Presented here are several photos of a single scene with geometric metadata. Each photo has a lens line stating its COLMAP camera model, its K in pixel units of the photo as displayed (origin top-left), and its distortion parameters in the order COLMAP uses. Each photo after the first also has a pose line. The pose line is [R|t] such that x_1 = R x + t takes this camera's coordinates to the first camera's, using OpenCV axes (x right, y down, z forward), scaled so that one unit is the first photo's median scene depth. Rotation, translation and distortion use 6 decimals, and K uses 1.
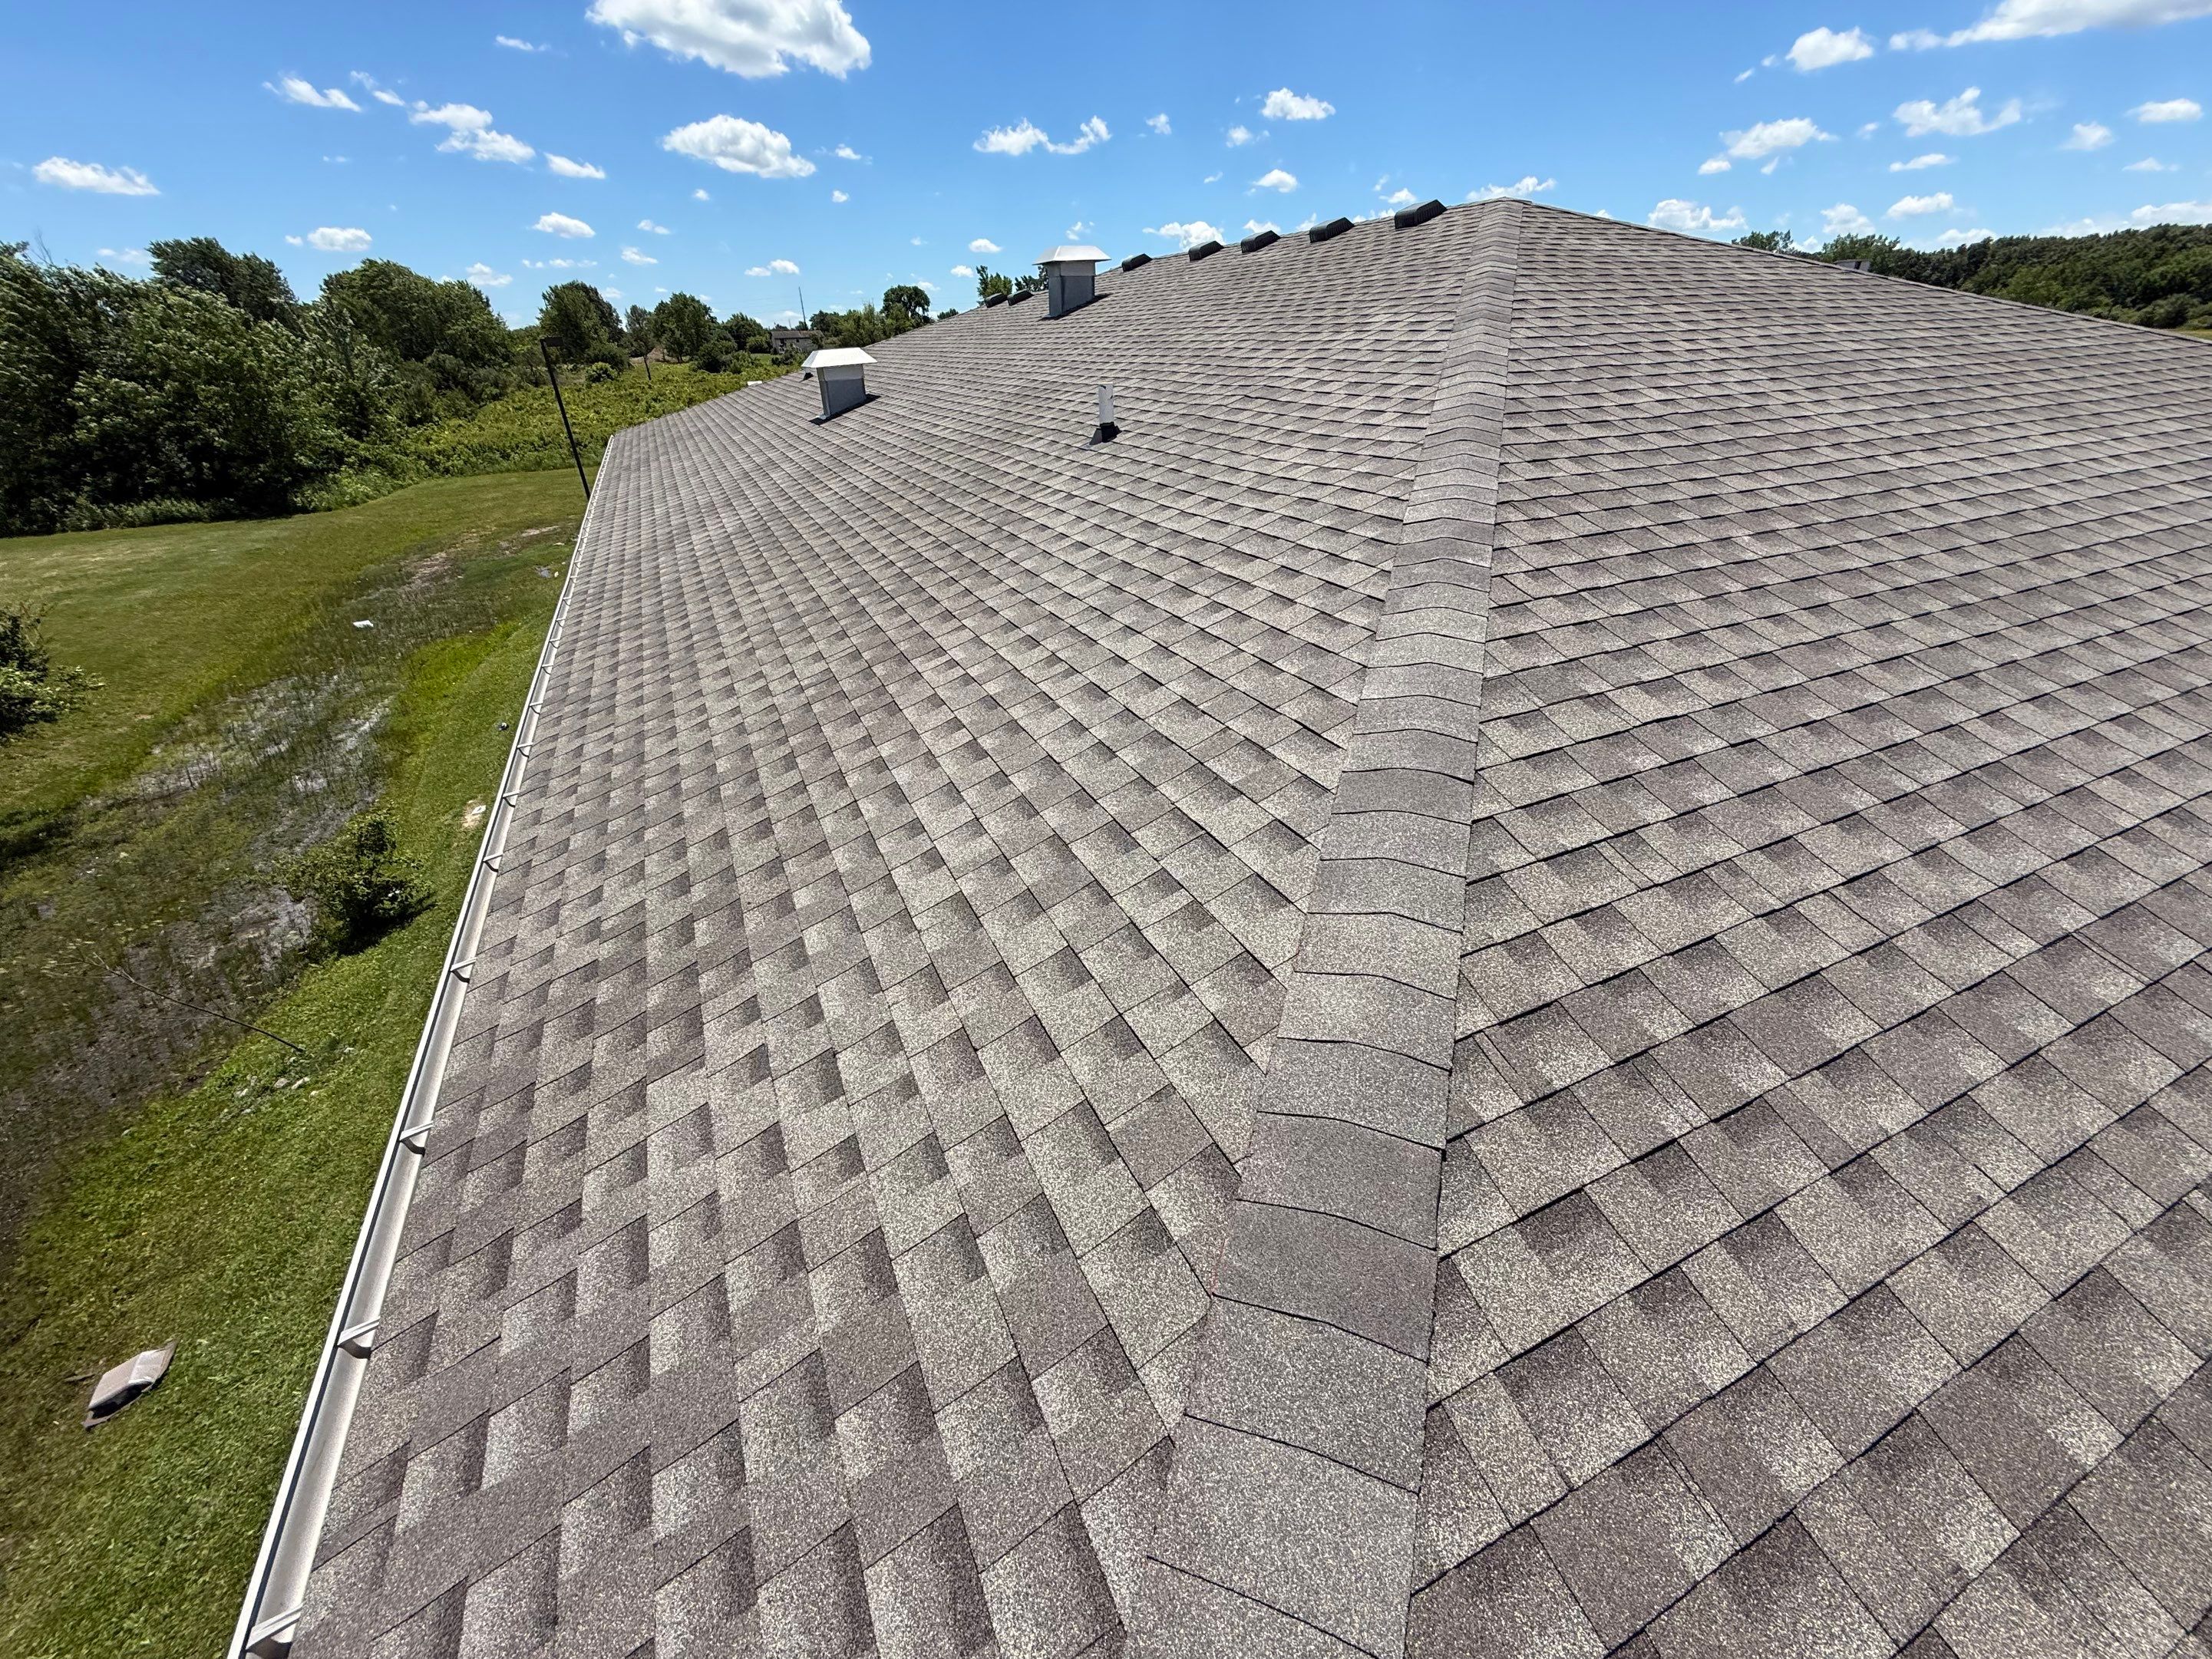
lens RADIAL K [[883.2, 0, 1106.0], [0, 883.2, 829.5], [0, 0, 1]] dist [0.000880, -0.000491]
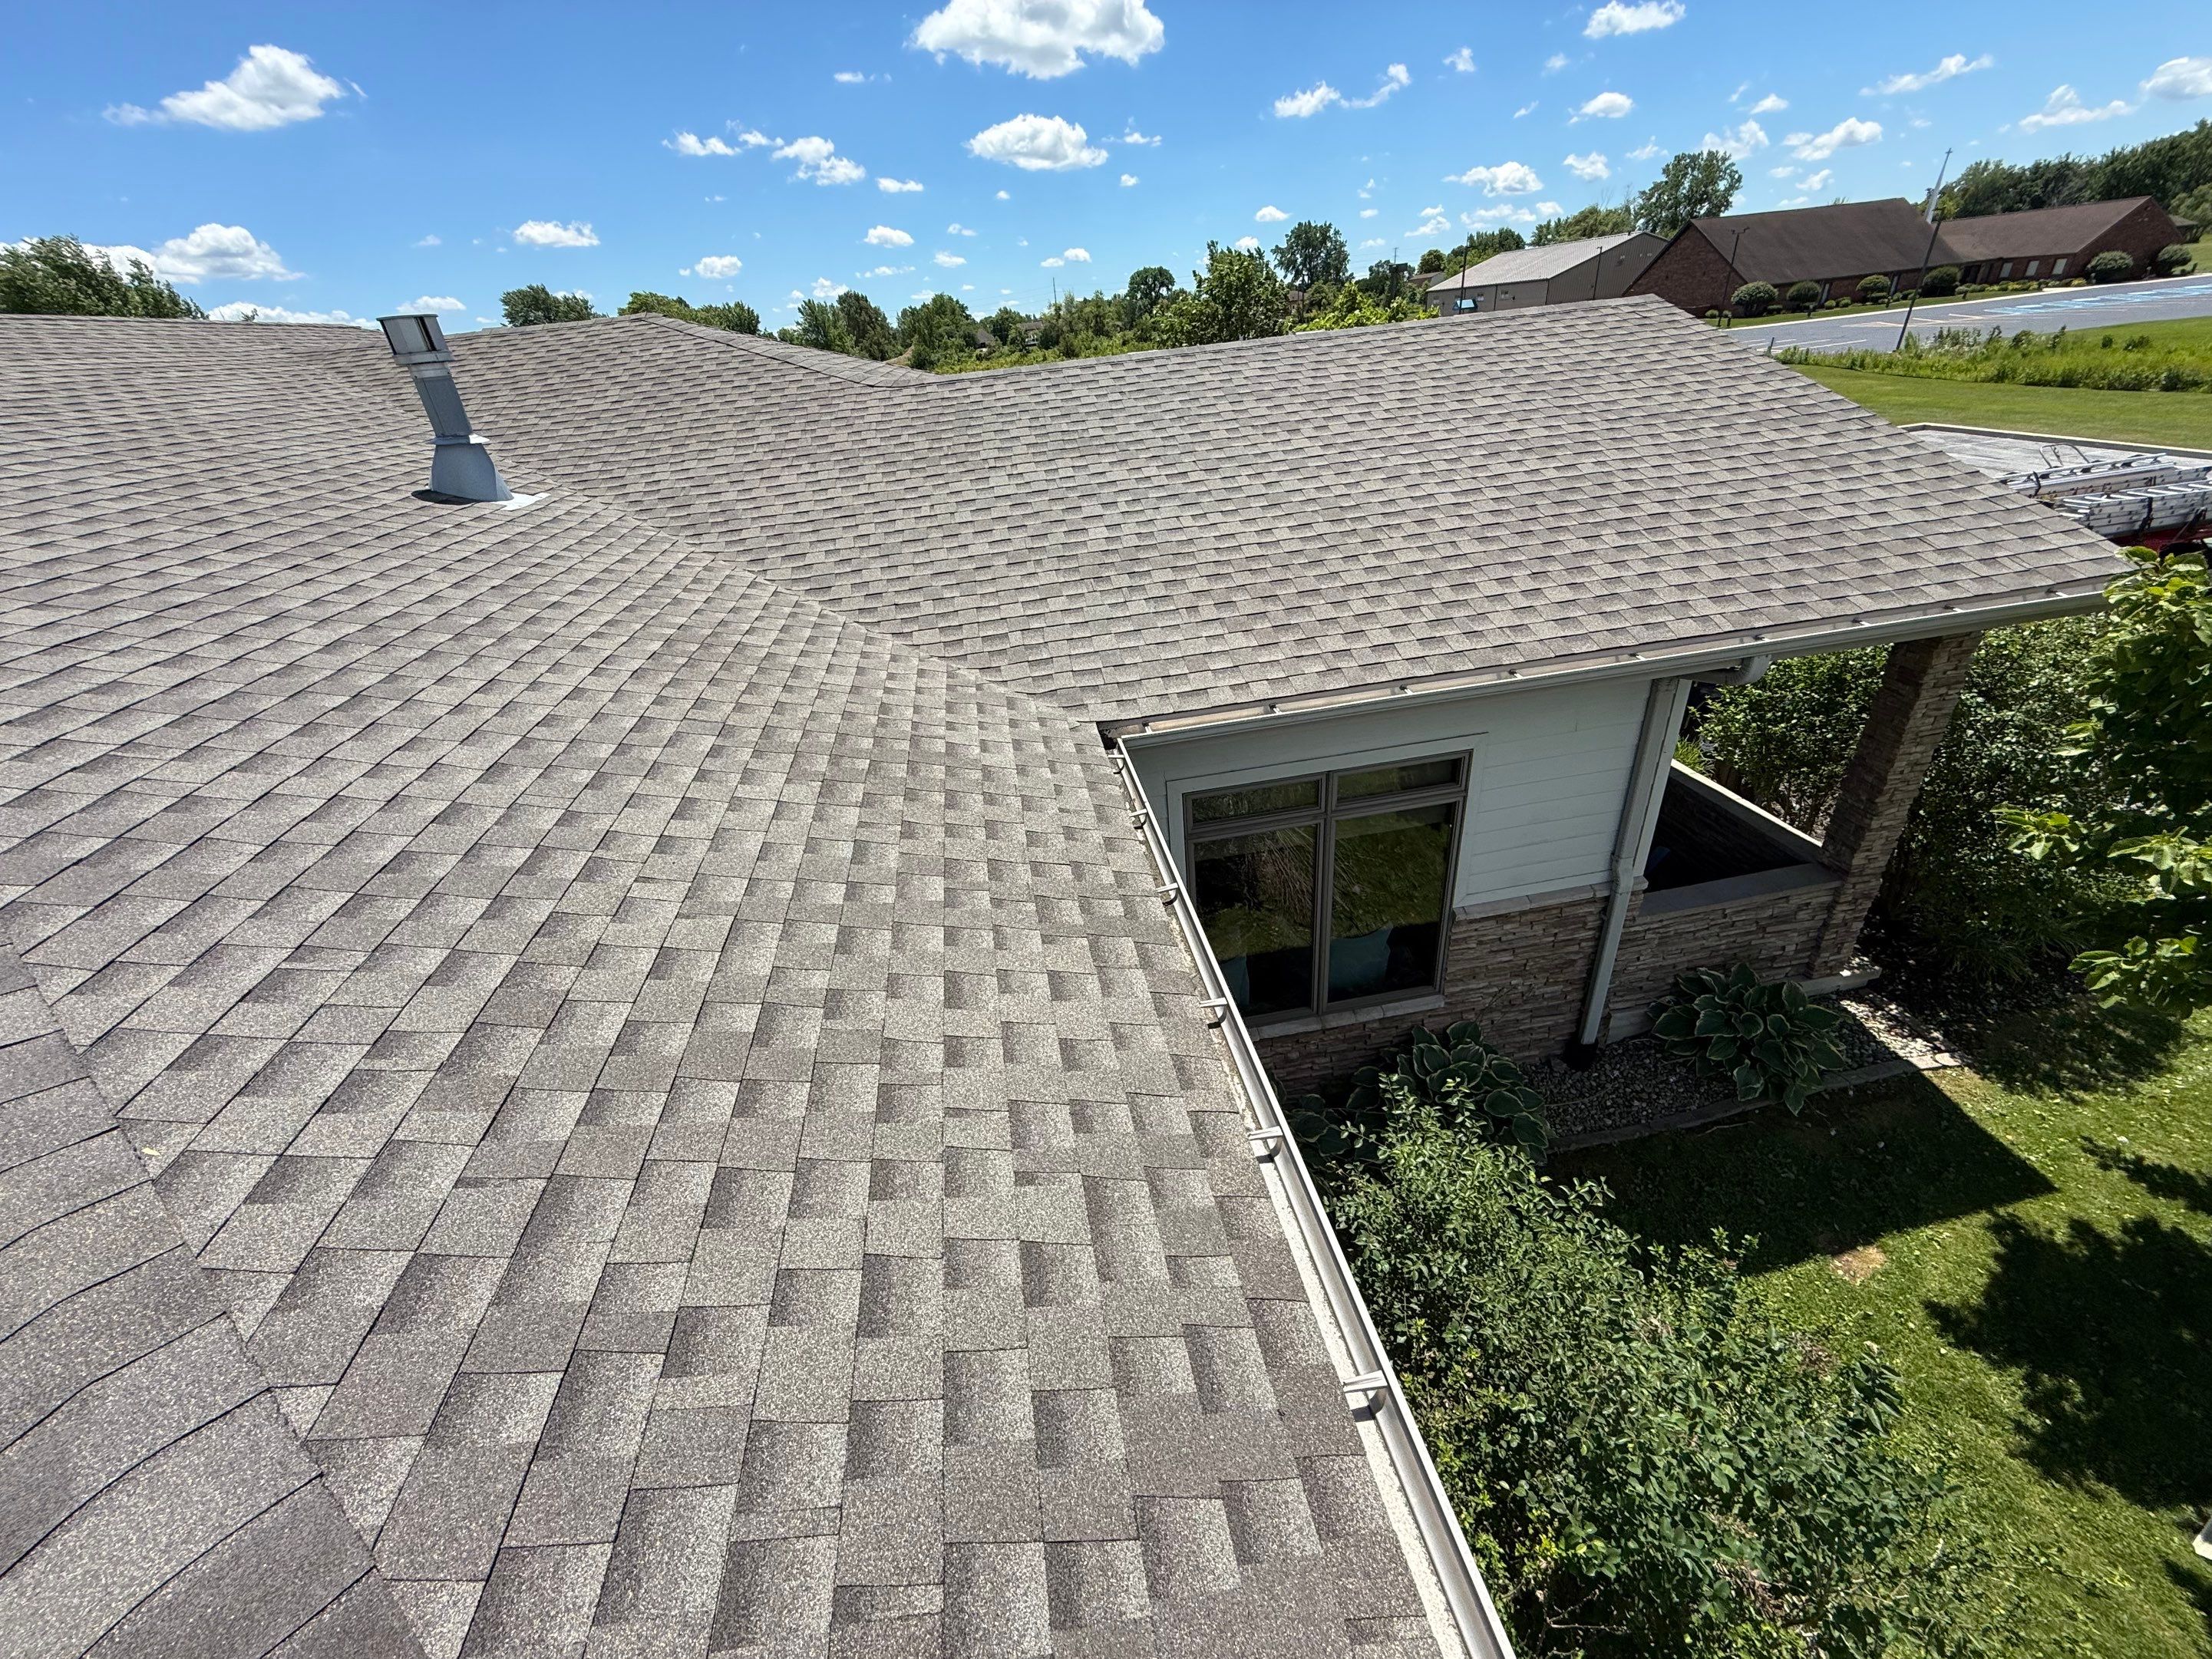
lens RADIAL K [[882.2, 0, 1102.0], [0, 882.2, 824.5], [0, 0, 1]] dist [-0.000698, -0.000067]
pose [[0.957864, 0.082917, -0.274994, 4.884131], [-0.077456, 0.996524, 0.030678, -1.220728], [0.276582, -0.008085, 0.960956, 1.897343]]
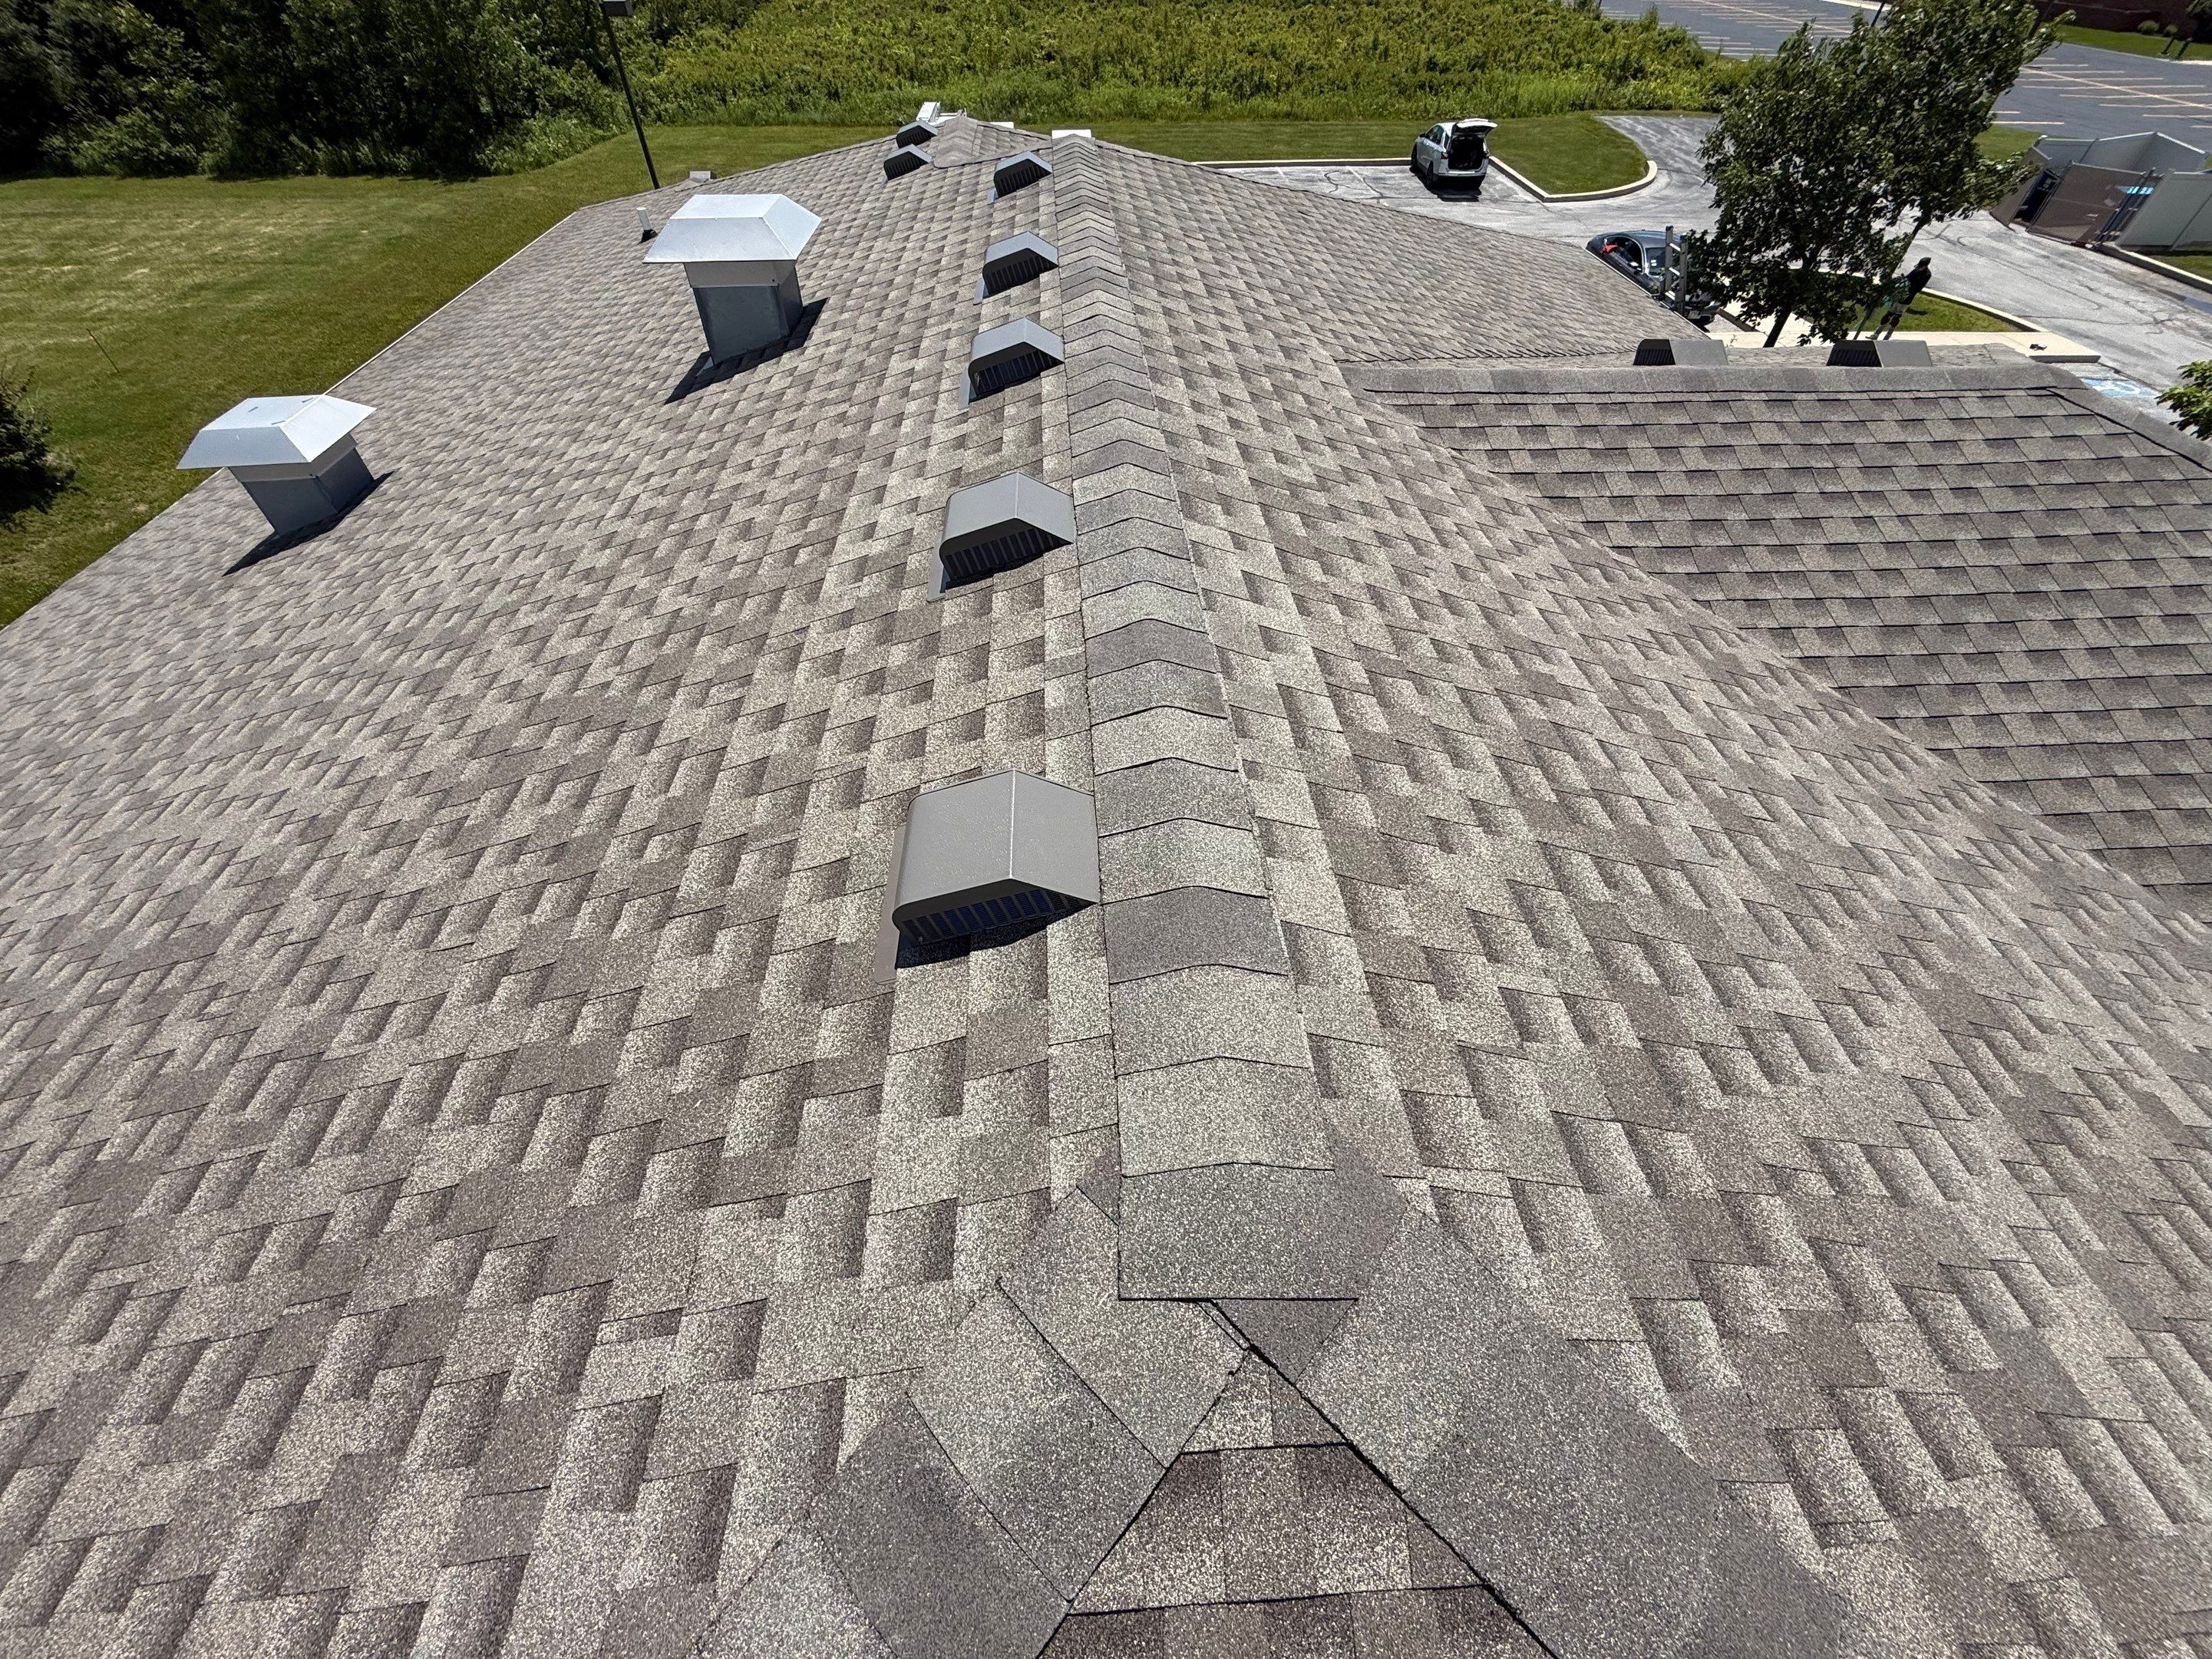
lens RADIAL K [[879.0, 0, 1102.8], [0, 879.0, 828.4], [0, 0, 1]] dist [0.000635, -0.000472]
pose [[0.926901, 0.297323, -0.229028, 1.257743], [-0.212108, 0.918439, 0.333885, -2.283900], [0.309620, -0.260900, 0.914367, 2.420809]]
